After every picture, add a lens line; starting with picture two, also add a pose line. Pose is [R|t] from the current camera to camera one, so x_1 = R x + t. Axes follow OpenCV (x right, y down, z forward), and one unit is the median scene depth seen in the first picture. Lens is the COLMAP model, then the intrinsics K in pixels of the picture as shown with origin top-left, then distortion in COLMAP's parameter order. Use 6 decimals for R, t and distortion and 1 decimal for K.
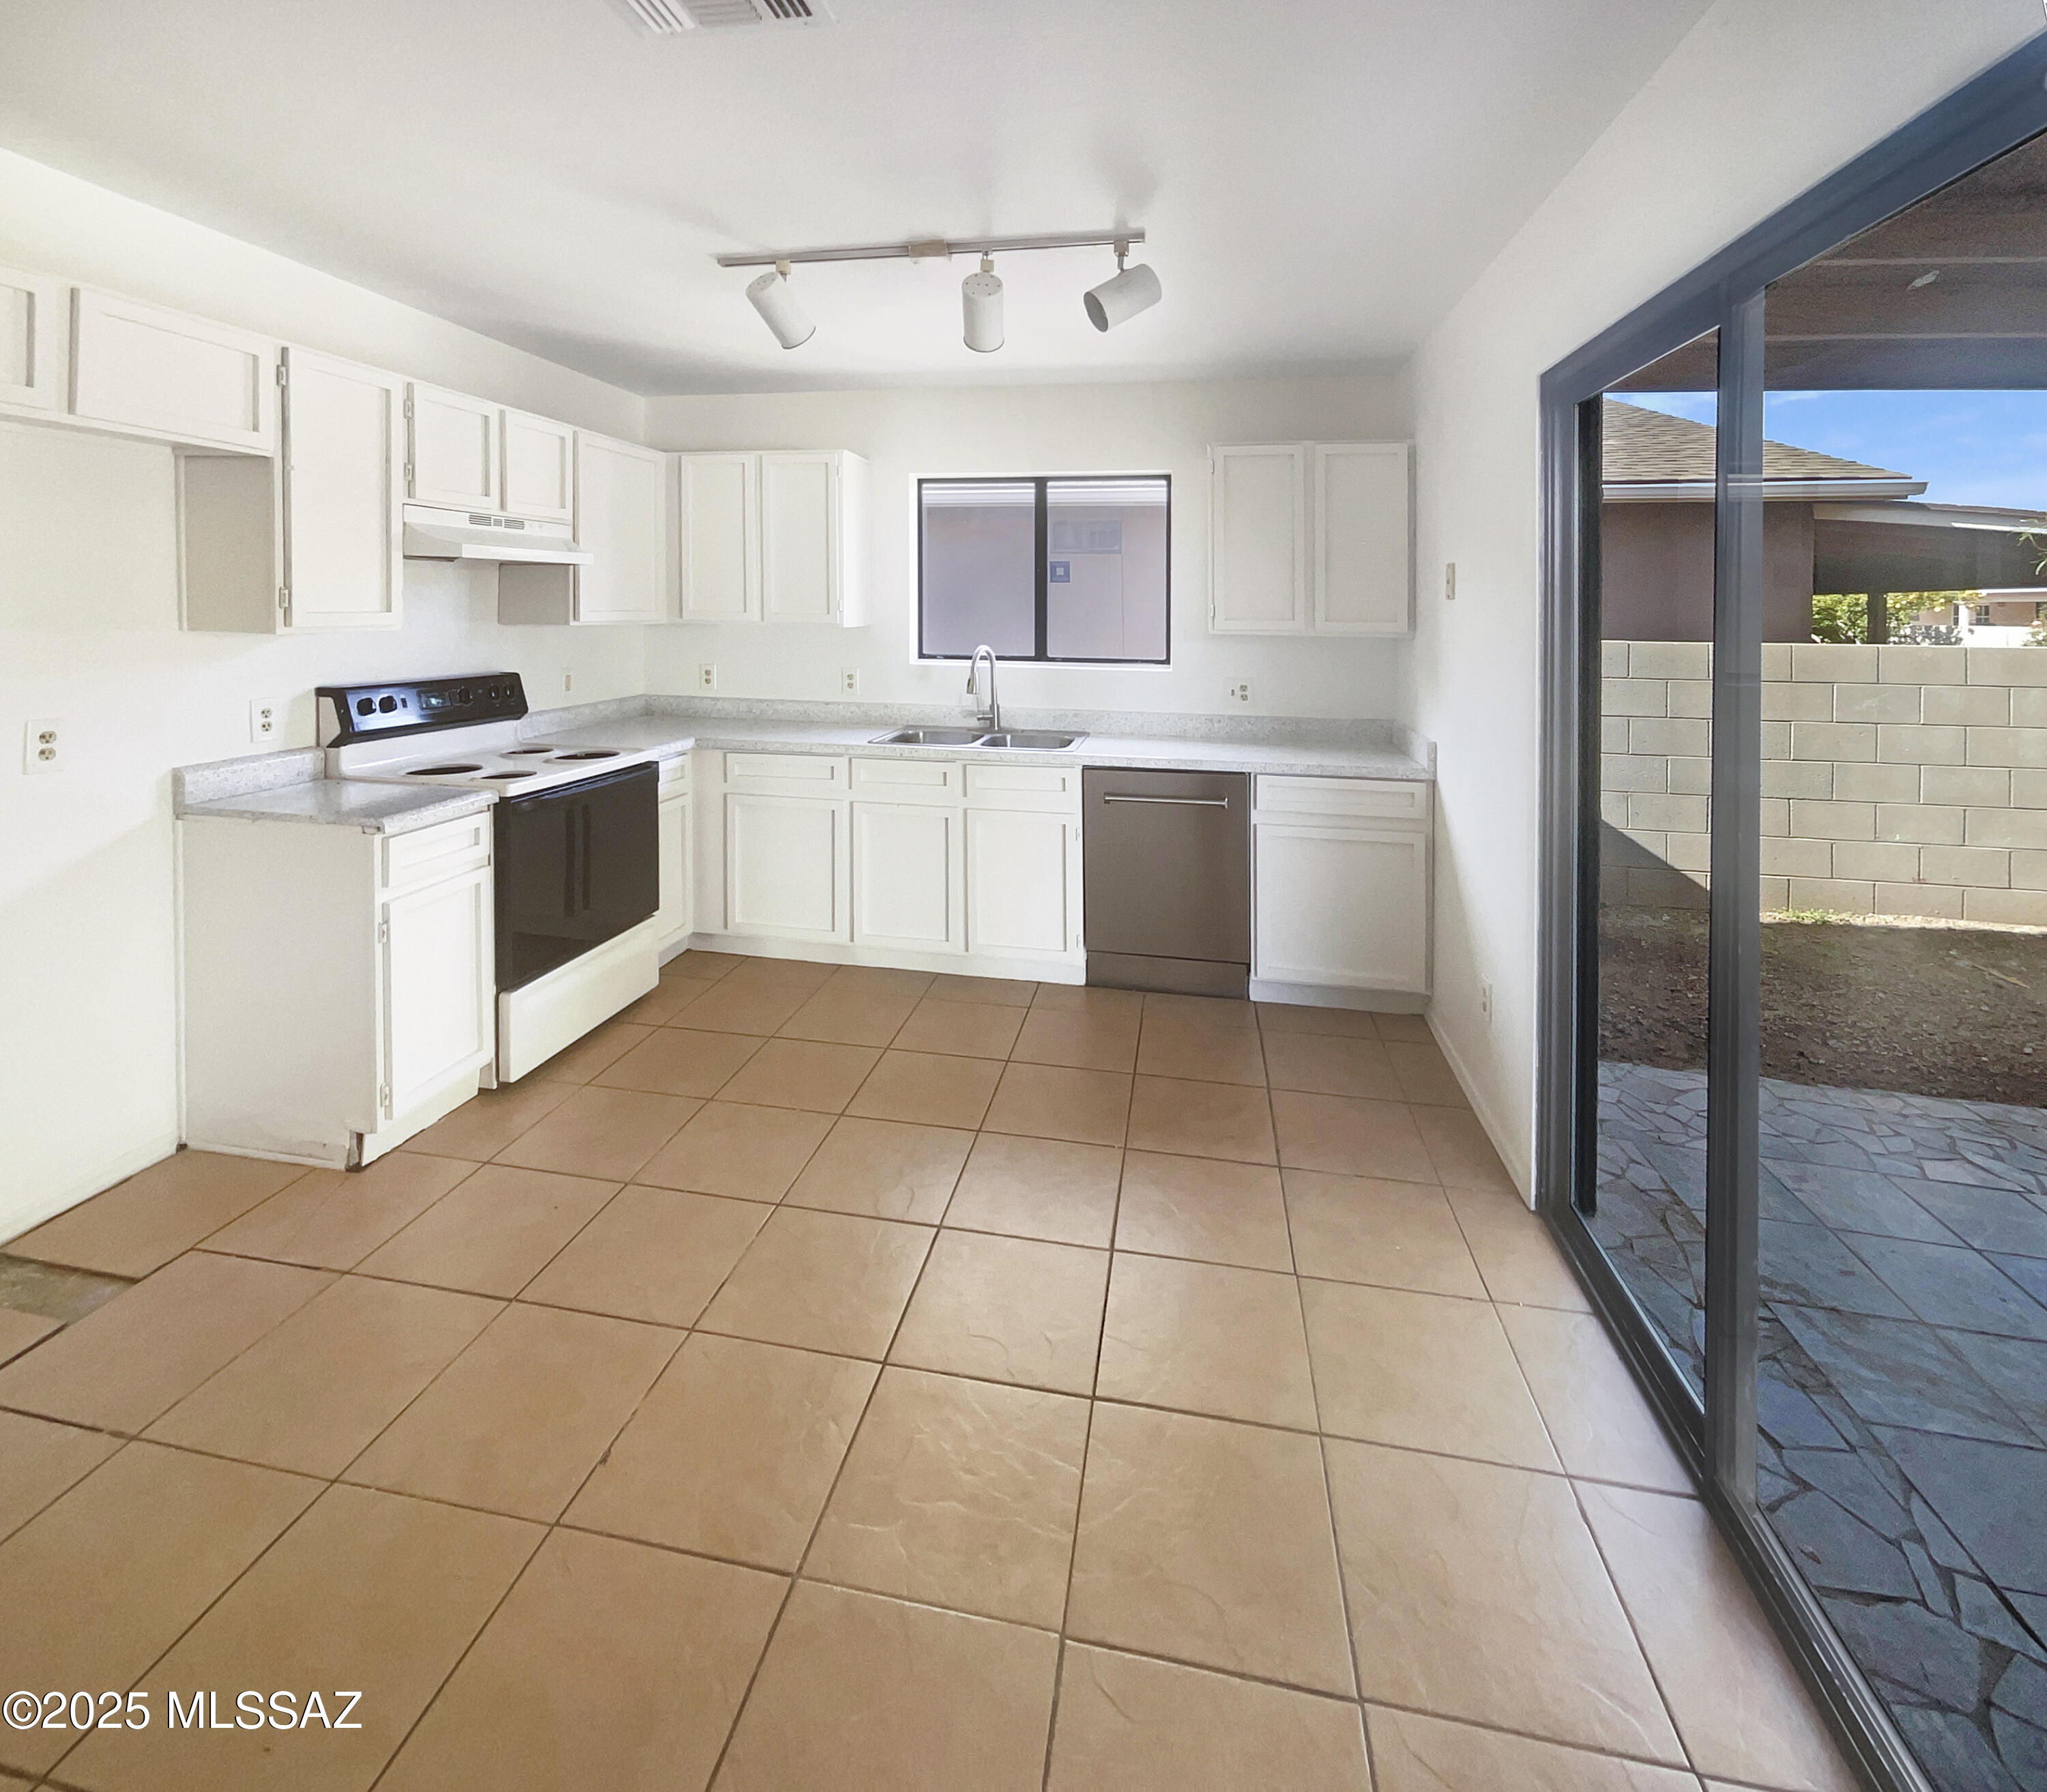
lens RADIAL K [[896.6, 0, 1023.8], [0, 896.6, 810.6], [0, 0, 1]] dist [0.003860, 0.000200]
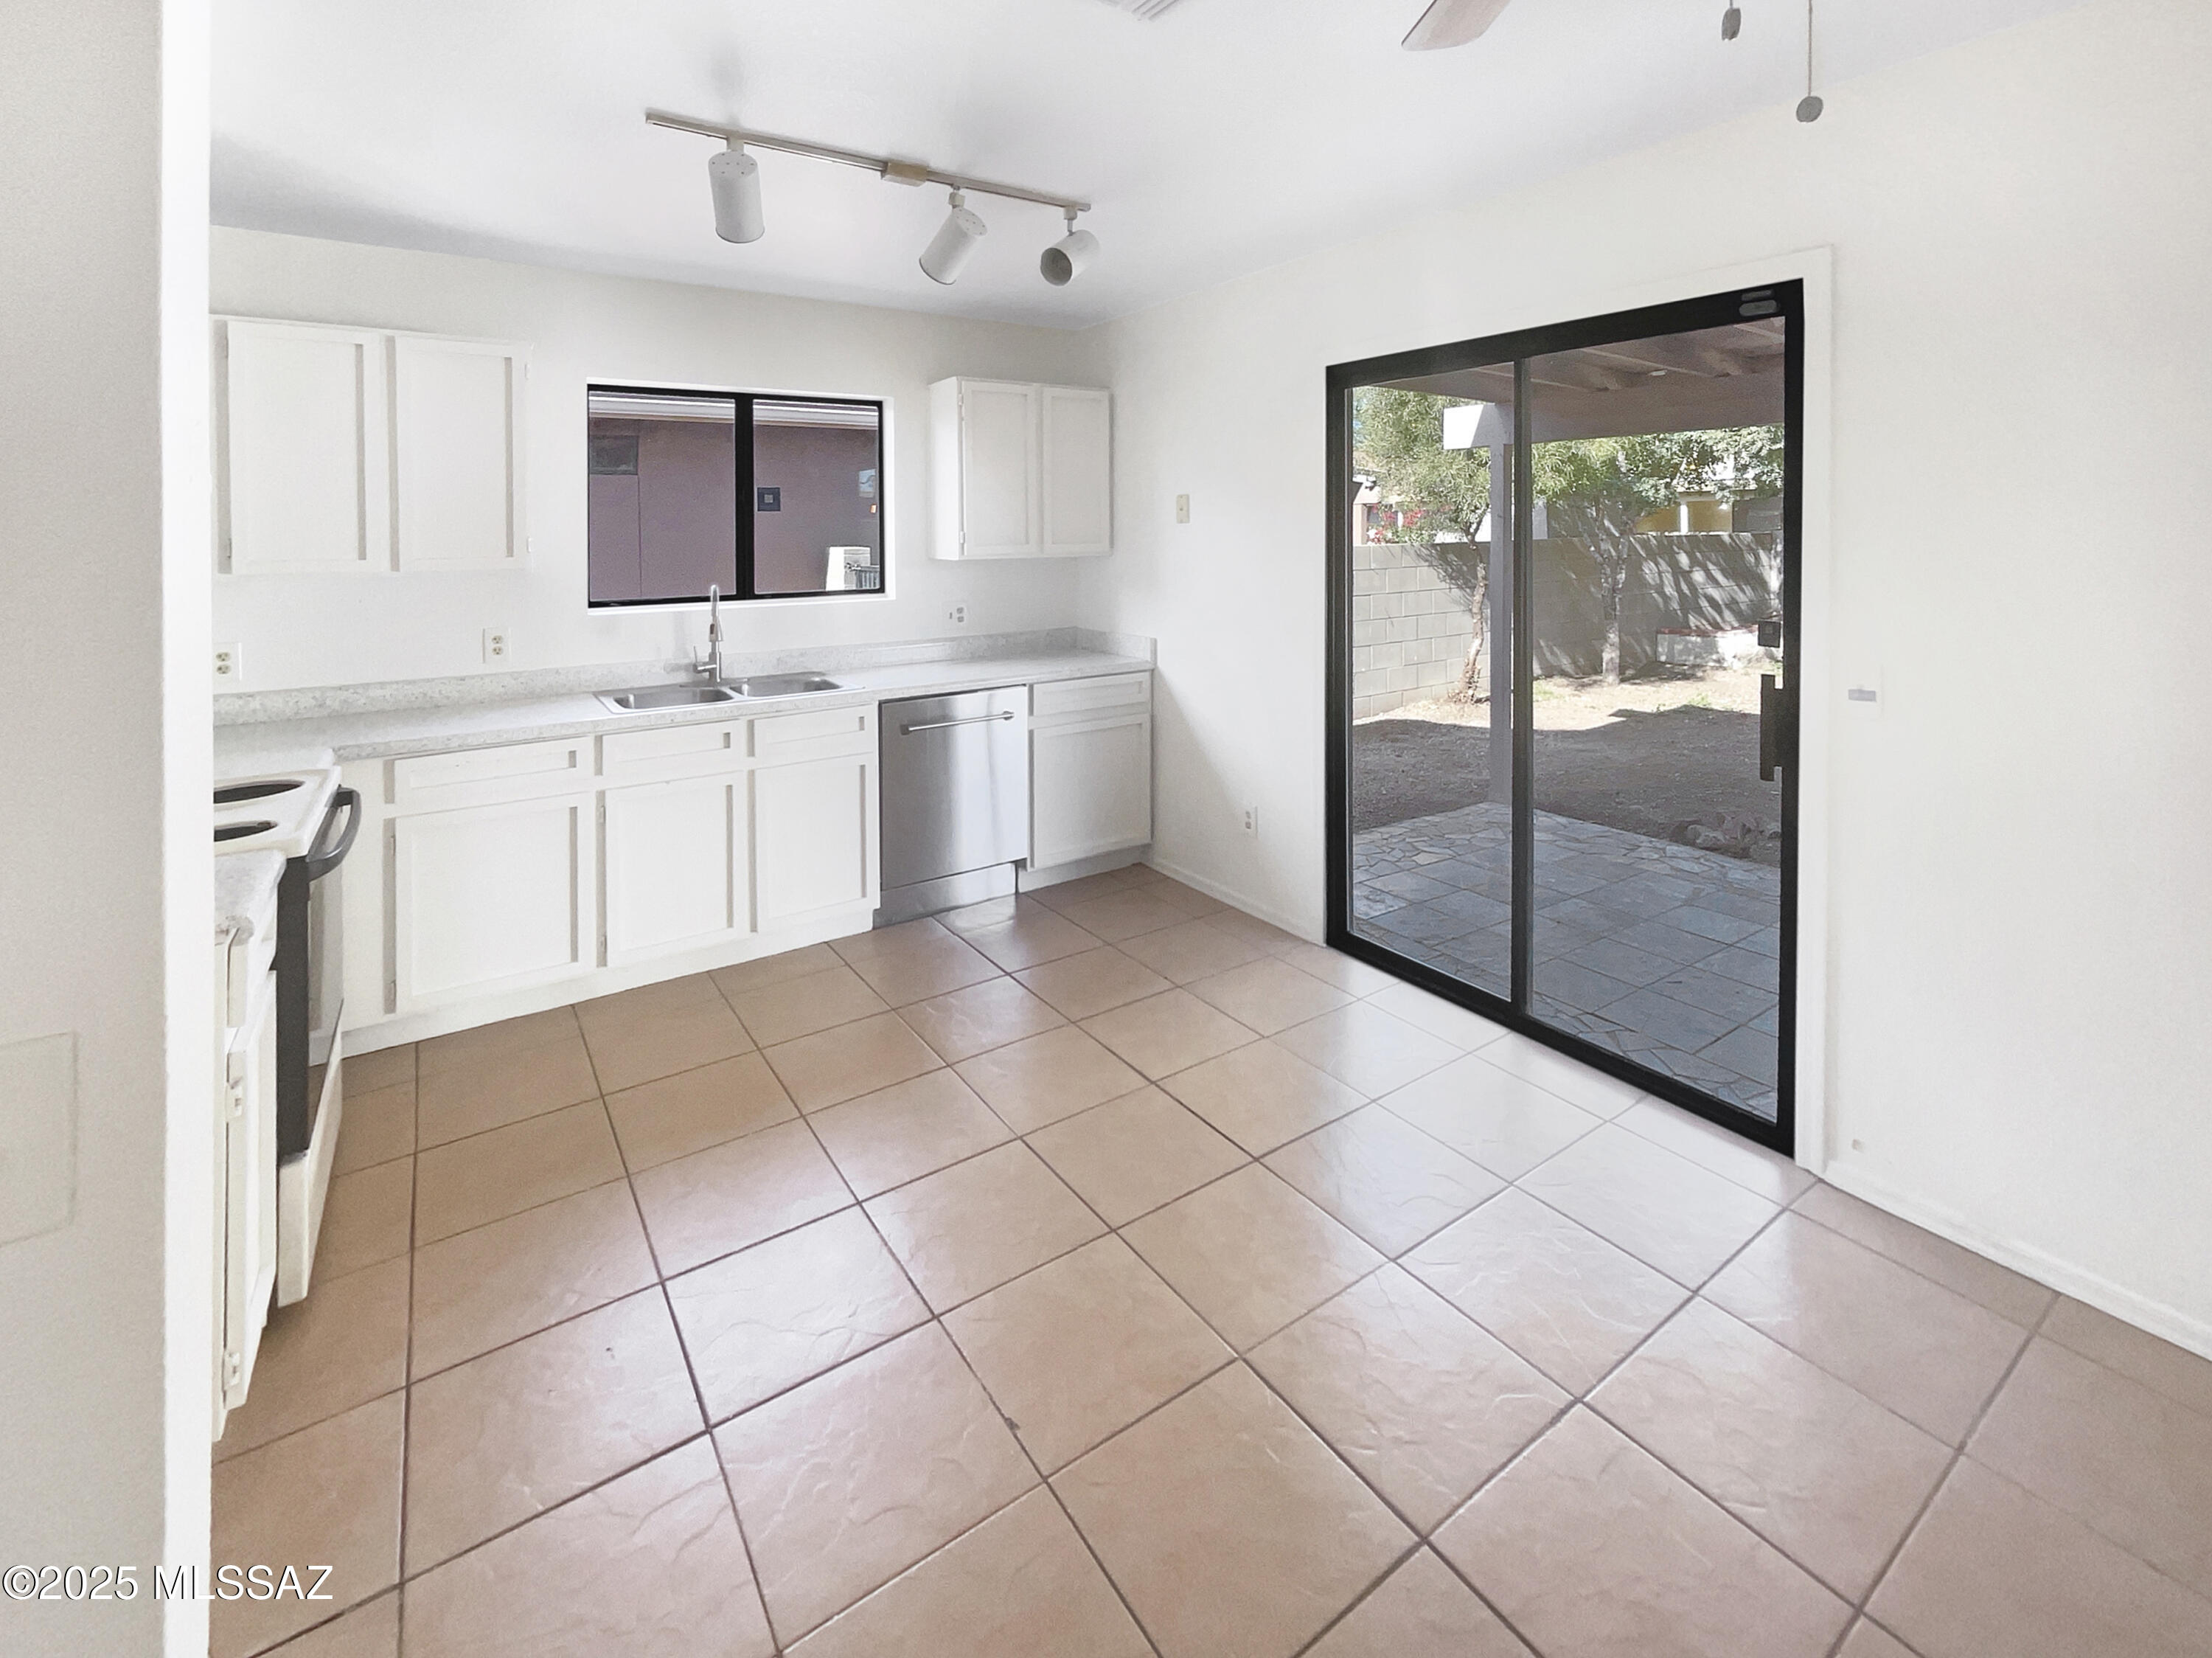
lens RADIAL K [[952.5, 0, 1112.3], [0, 952.5, 804.9], [0, 0, 1]] dist [-0.035534, 0.020260]
pose [[0.702434, -0.216308, 0.678084, -0.443737], [0.175024, 0.975942, 0.130016, -0.027459], [-0.689894, 0.027353, 0.723394, 0.073971]]
